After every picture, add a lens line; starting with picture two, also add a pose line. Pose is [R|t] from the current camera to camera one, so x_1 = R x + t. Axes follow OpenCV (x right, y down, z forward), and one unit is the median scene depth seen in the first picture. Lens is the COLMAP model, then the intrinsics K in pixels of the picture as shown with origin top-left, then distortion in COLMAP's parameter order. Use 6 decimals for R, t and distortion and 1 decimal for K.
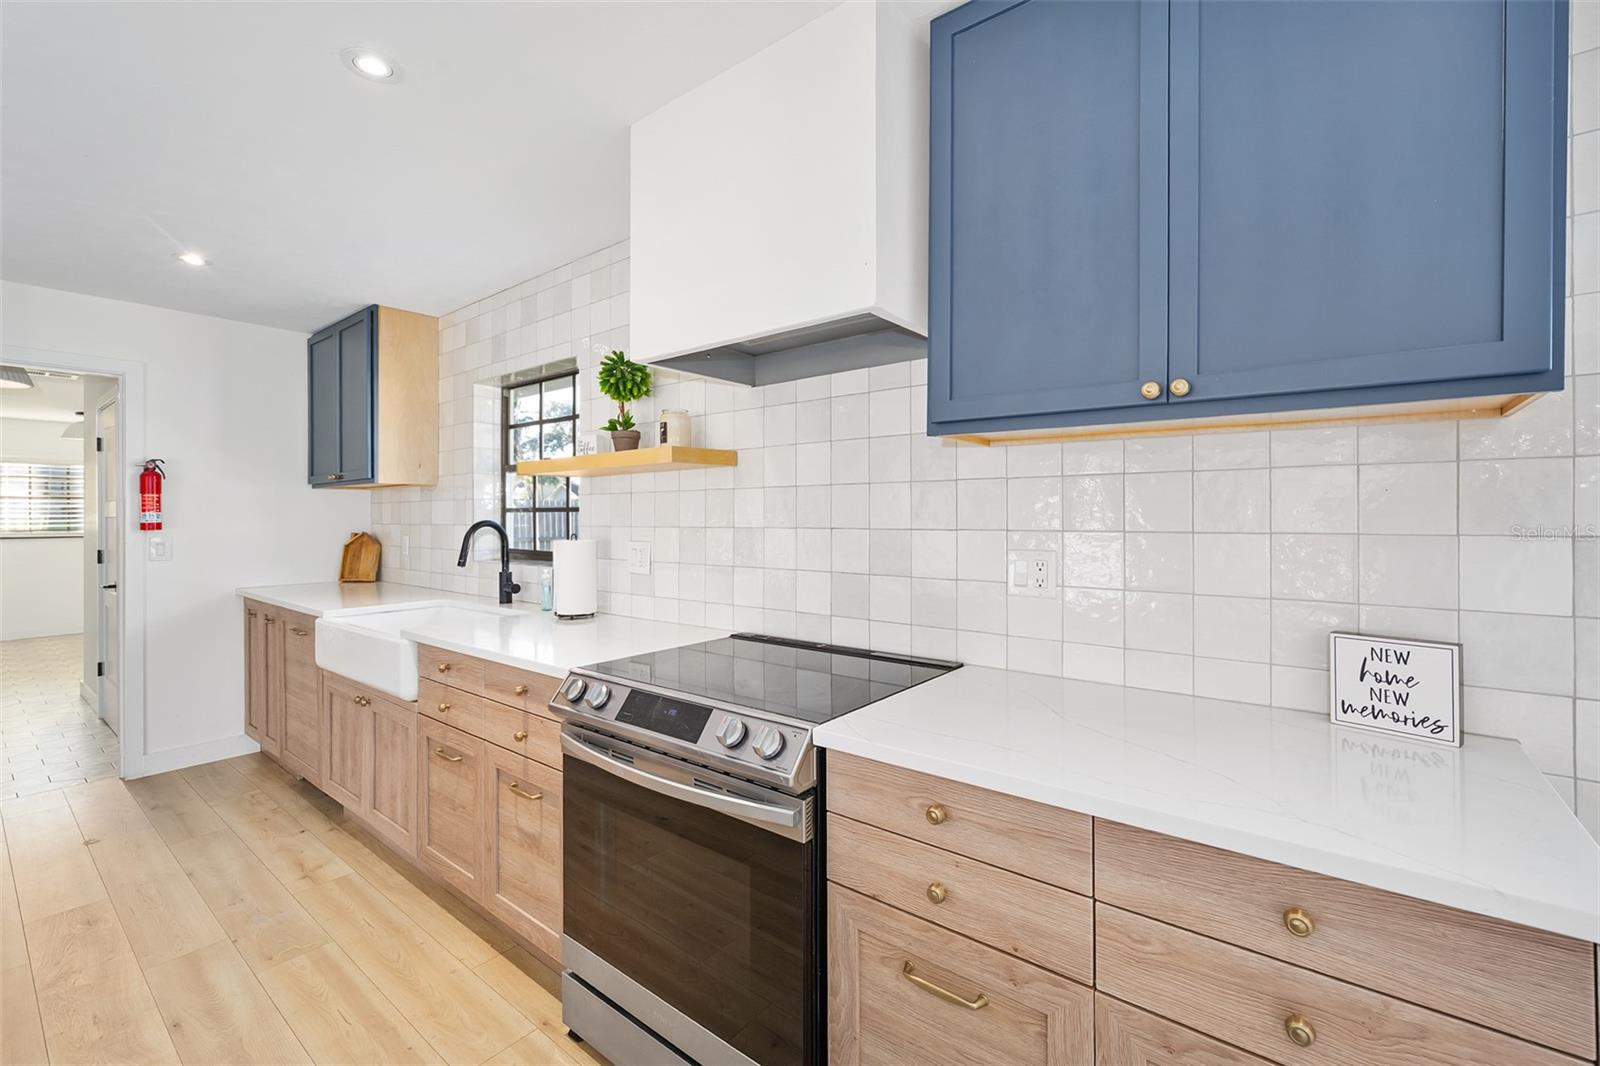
lens RADIAL K [[649.4, 0, 826.0], [0, 649.4, 519.0], [0, 0, 1]] dist [-0.004710, 0.001425]
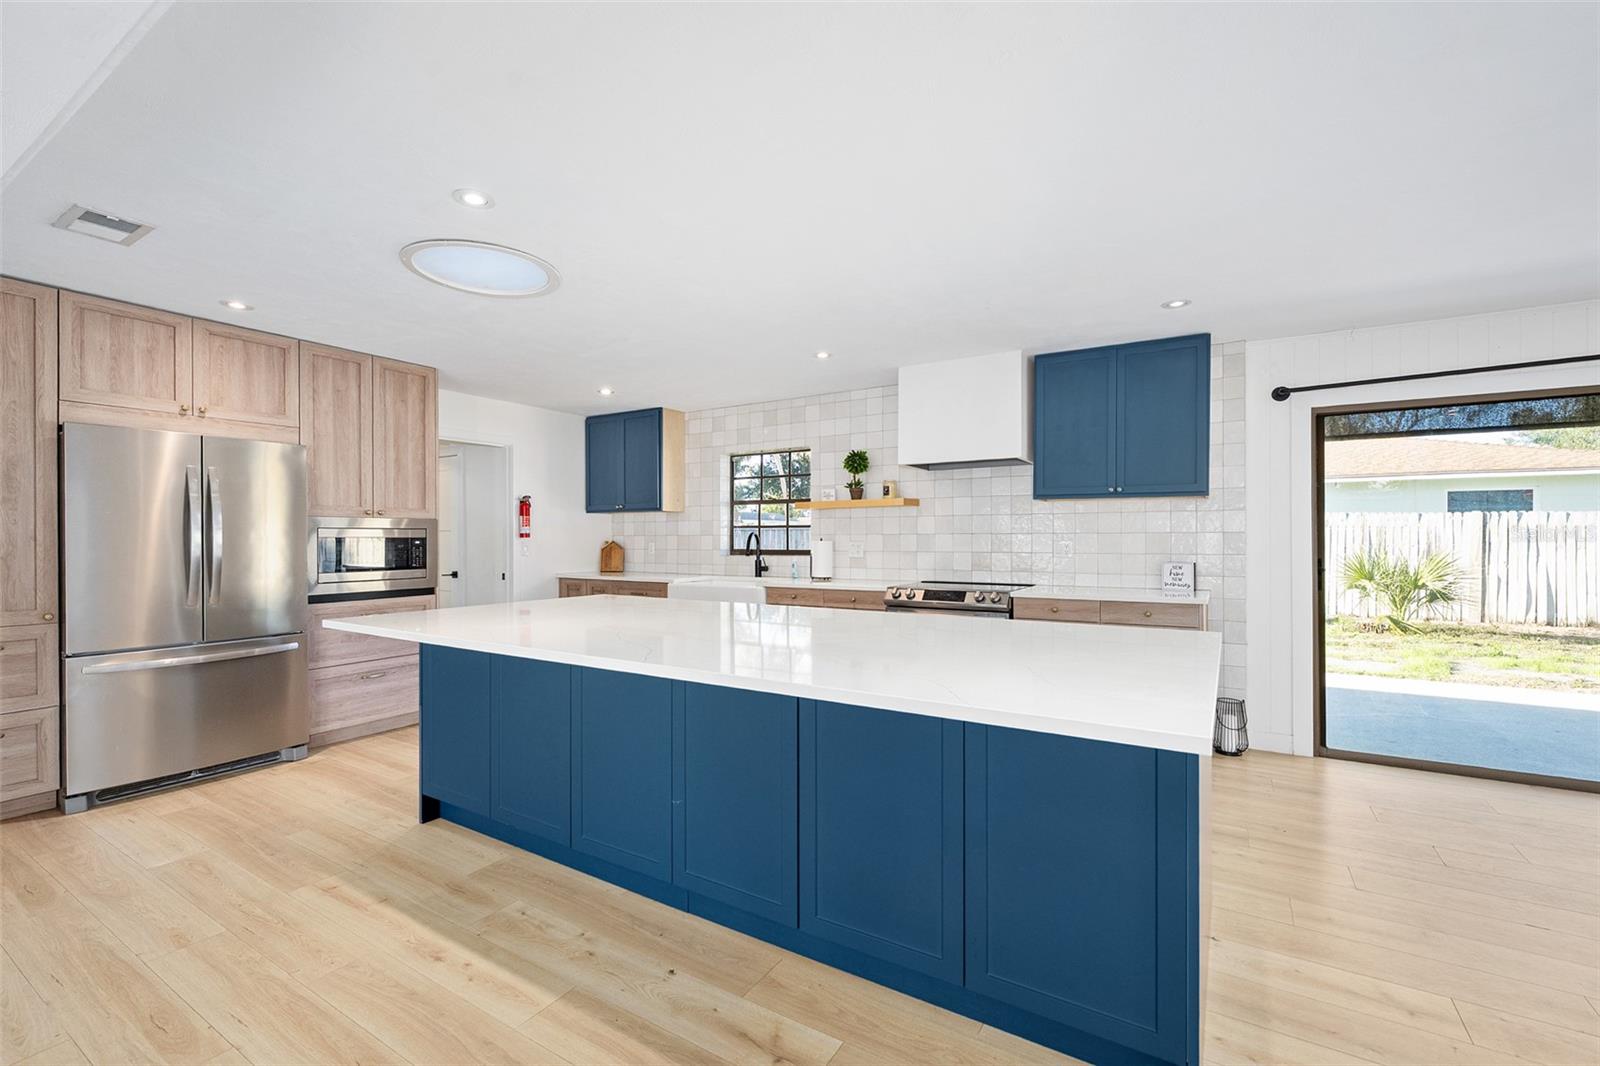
lens RADIAL K [[649.4, 0, 805.6], [0, 649.4, 538.5], [0, 0, 1]] dist [-0.004710, 0.001425]
pose [[0.995455, 0.003330, 0.095172, -0.677428], [-0.002636, 0.999969, -0.007419, 0.042456], [-0.095194, 0.007134, 0.995433, -1.068408]]
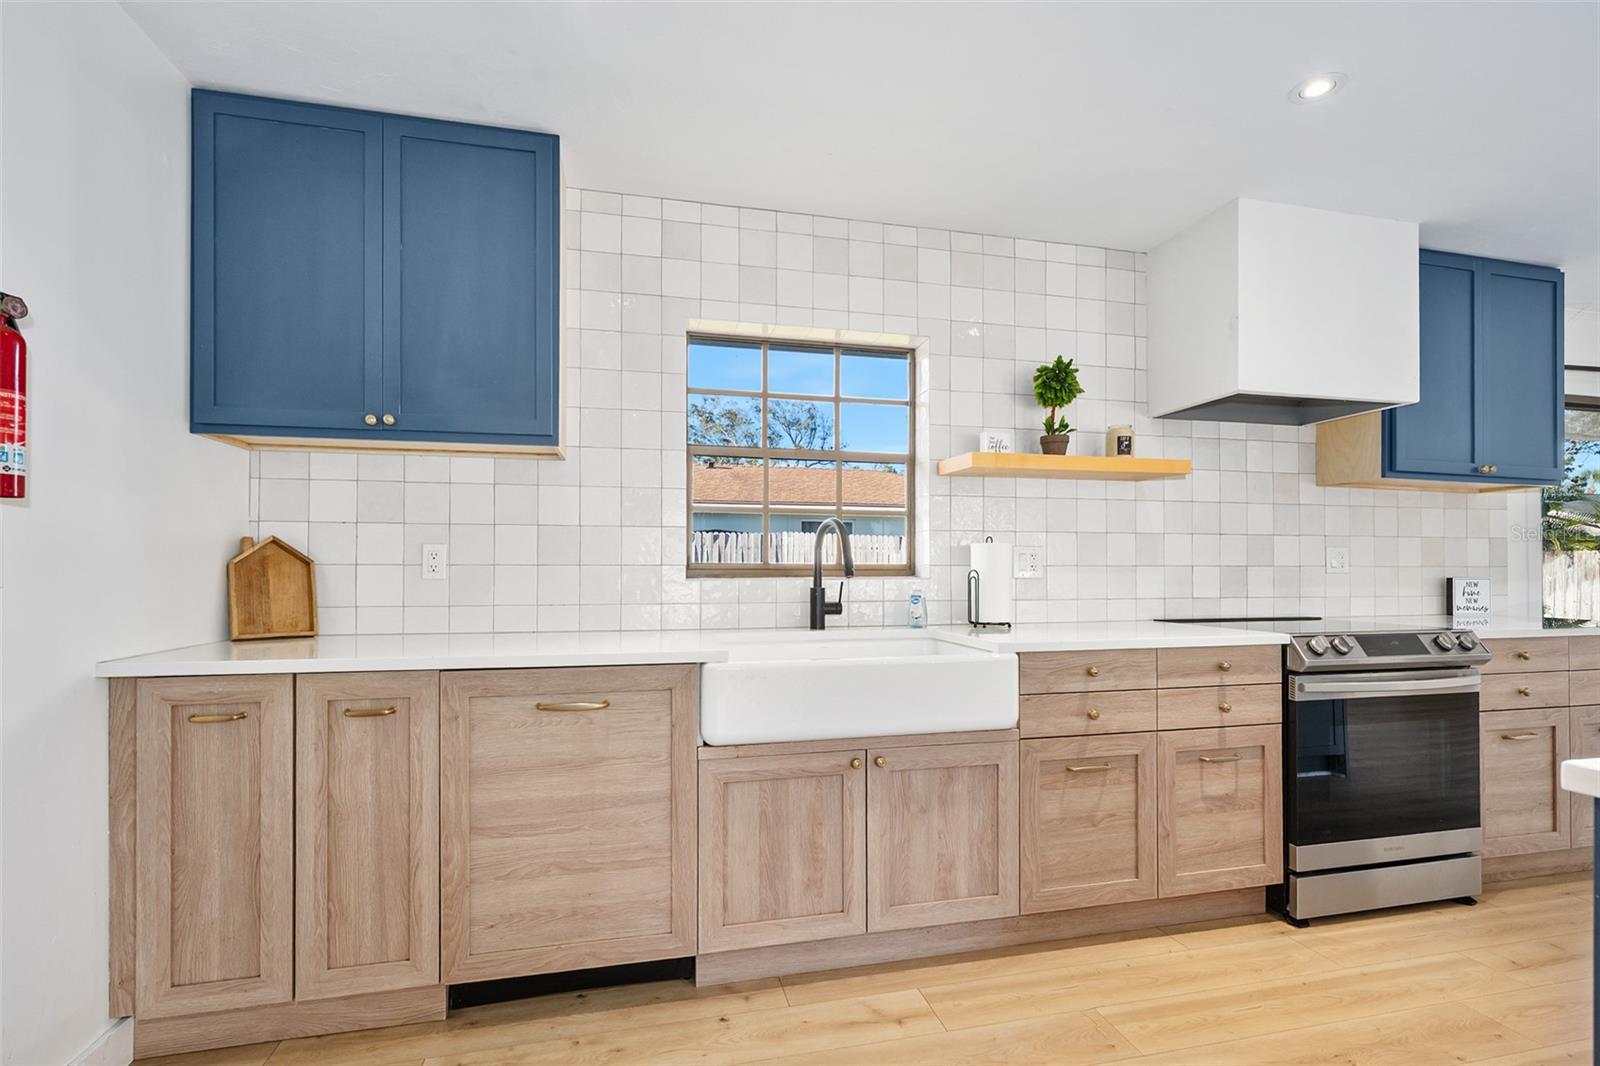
lens RADIAL K [[726.7, 0, 763.2], [0, 726.7, 572.5], [0, 0, 1]] dist [-0.004253, -0.000950]
pose [[0.651546, 0.000158, 0.758609, -1.501379], [0.000535, 1.000000, -0.000668, 0.081330], [-0.758609, 0.000841, 0.651545, 0.618511]]
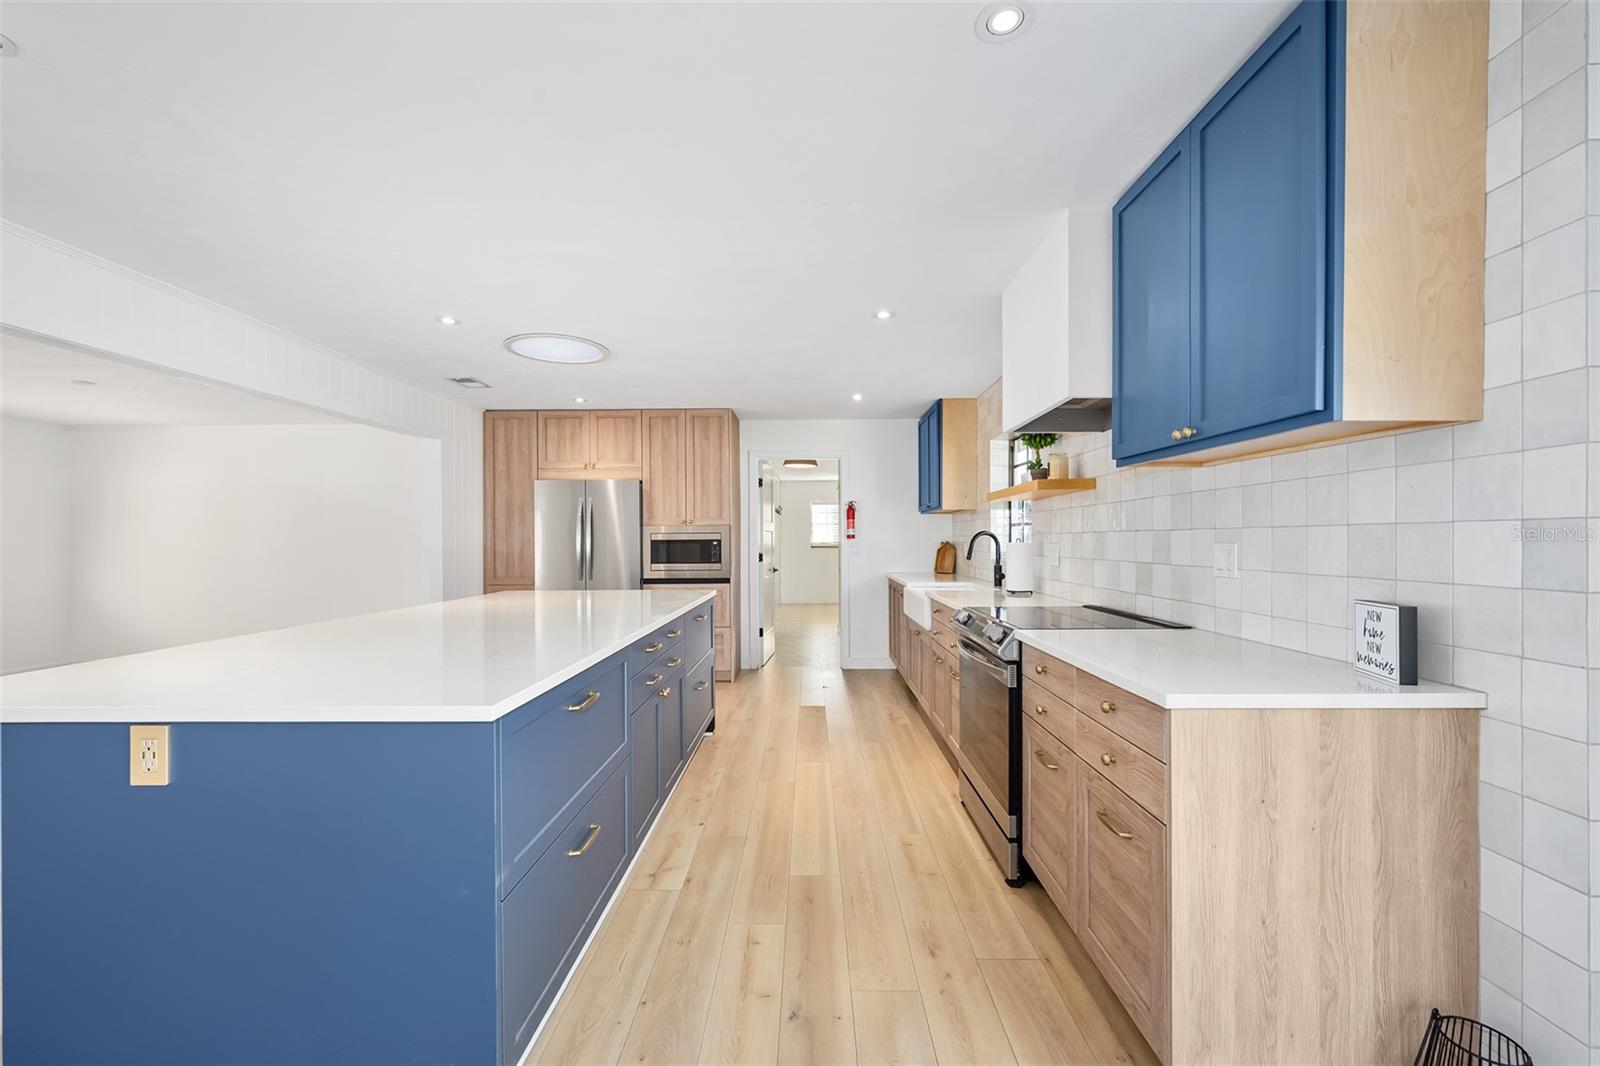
lens RADIAL K [[649.4, 0, 831.3], [0, 649.4, 554.9], [0, 0, 1]] dist [-0.004710, 0.001425]
pose [[0.620914, 0.018813, -0.783653, 0.575569], [-0.000759, 0.999726, 0.023399, 0.028295], [0.783878, -0.013934, 0.620758, -0.312103]]
